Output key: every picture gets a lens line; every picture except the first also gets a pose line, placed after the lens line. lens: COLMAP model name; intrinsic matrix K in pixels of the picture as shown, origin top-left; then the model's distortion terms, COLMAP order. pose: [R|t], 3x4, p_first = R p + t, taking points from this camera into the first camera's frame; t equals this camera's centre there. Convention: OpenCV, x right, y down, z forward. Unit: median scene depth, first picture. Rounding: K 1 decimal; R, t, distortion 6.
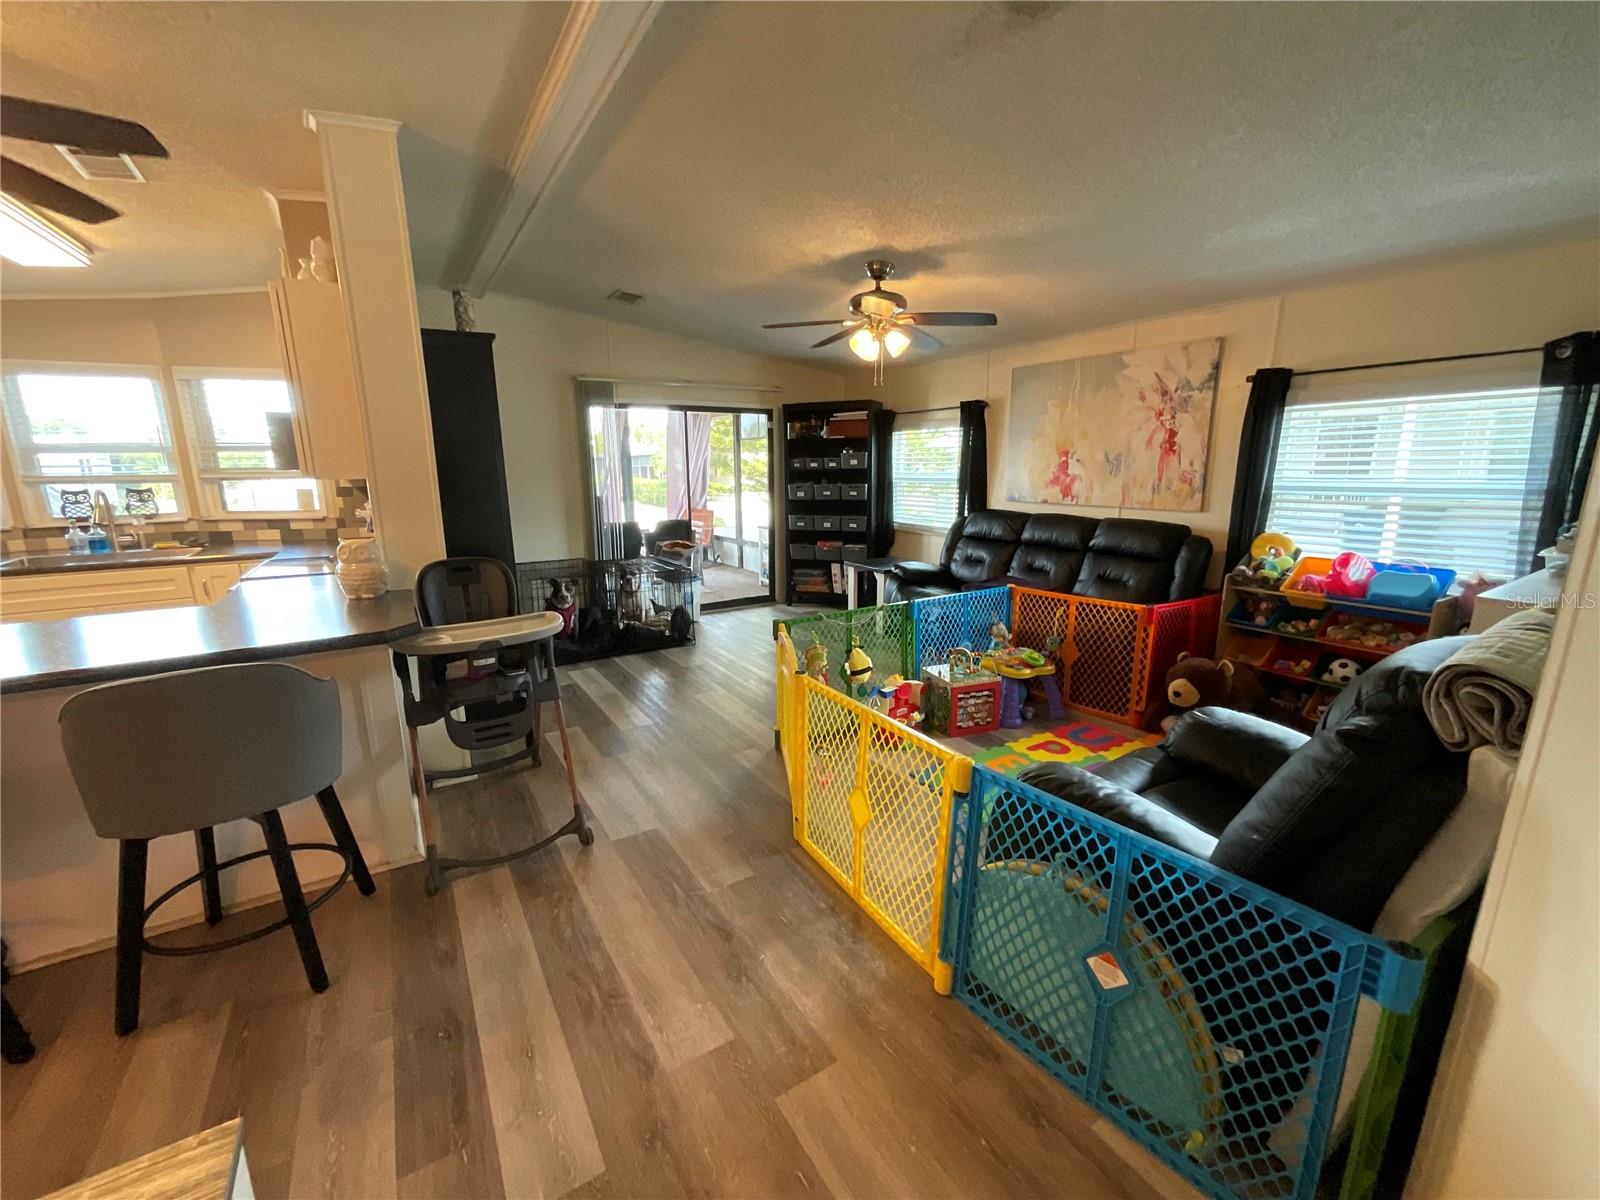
lens RADIAL K [[649.6, 0, 795.7], [0, 649.6, 601.3], [0, 0, 1]] dist [-0.007662, 0.005553]
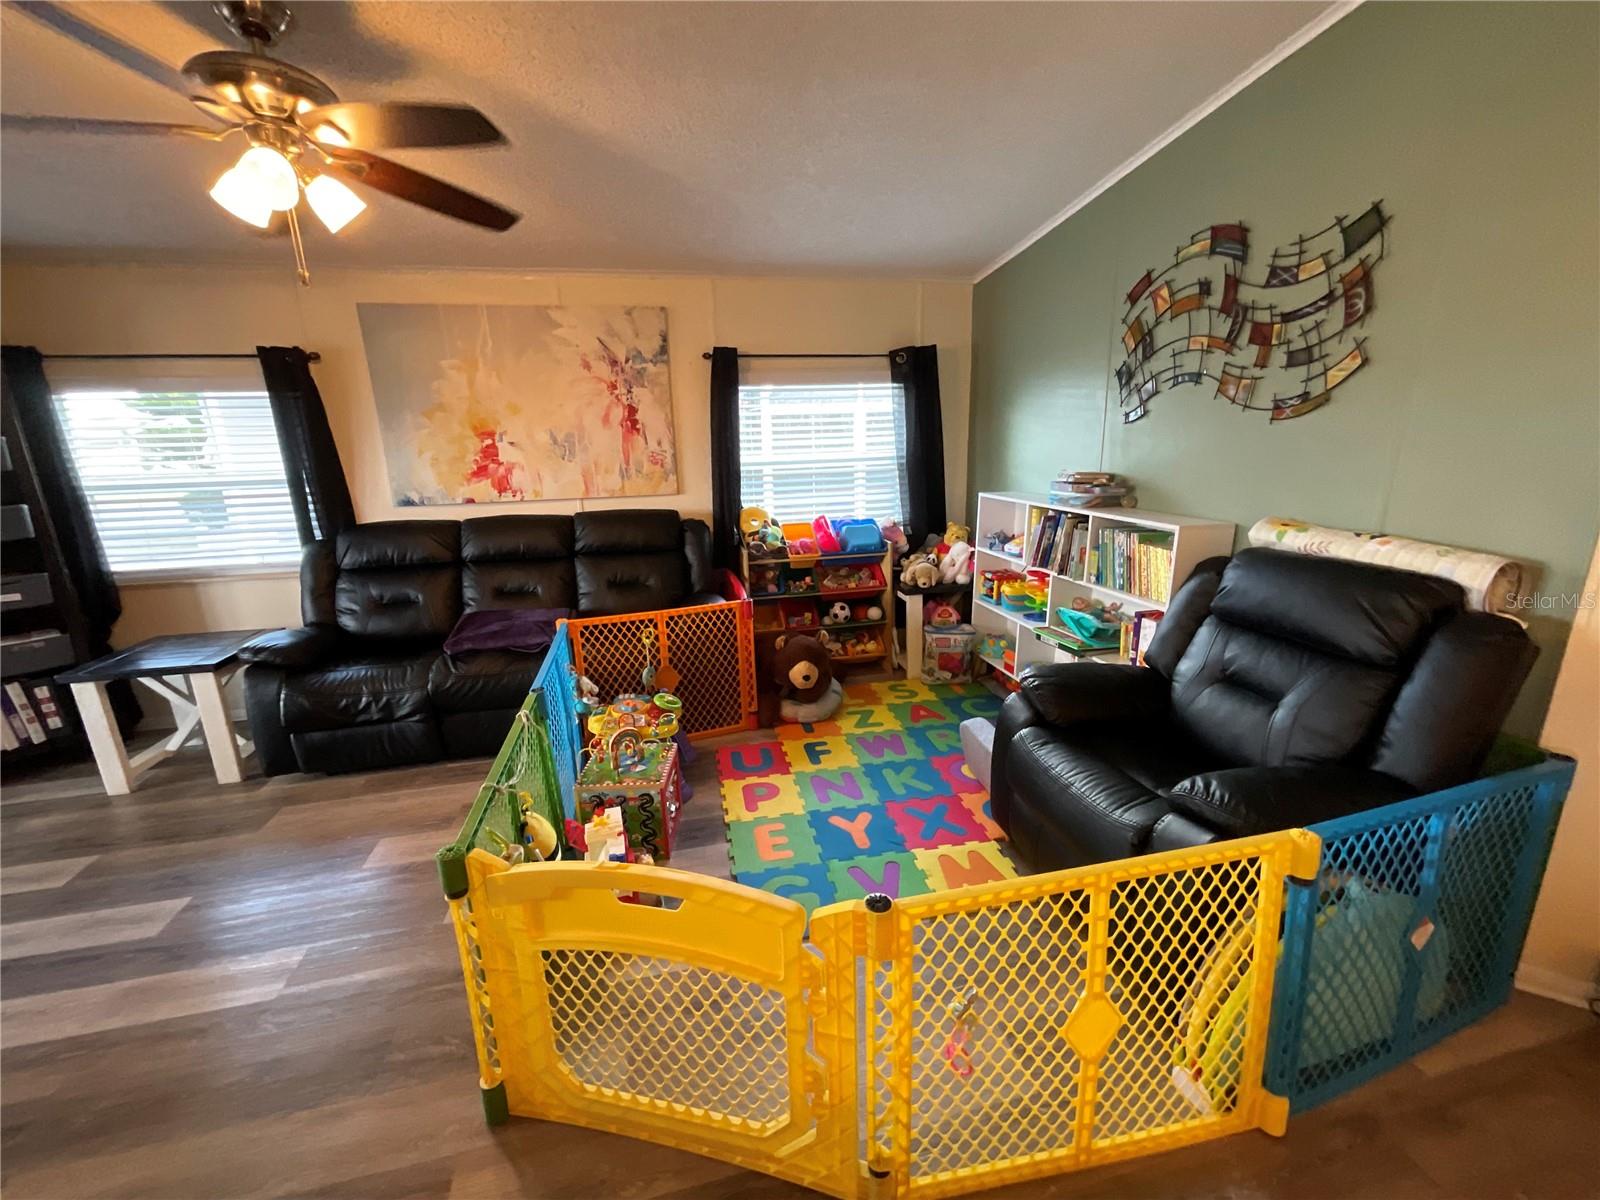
lens RADIAL K [[649.6, 0, 795.7], [0, 649.6, 601.3], [0, 0, 1]] dist [-0.007662, 0.005553]
pose [[0.324965, -0.239330, 0.914942, -0.220799], [0.221201, 0.959849, 0.172512, -0.108917], [-0.919493, 0.146326, 0.364858, 0.498091]]
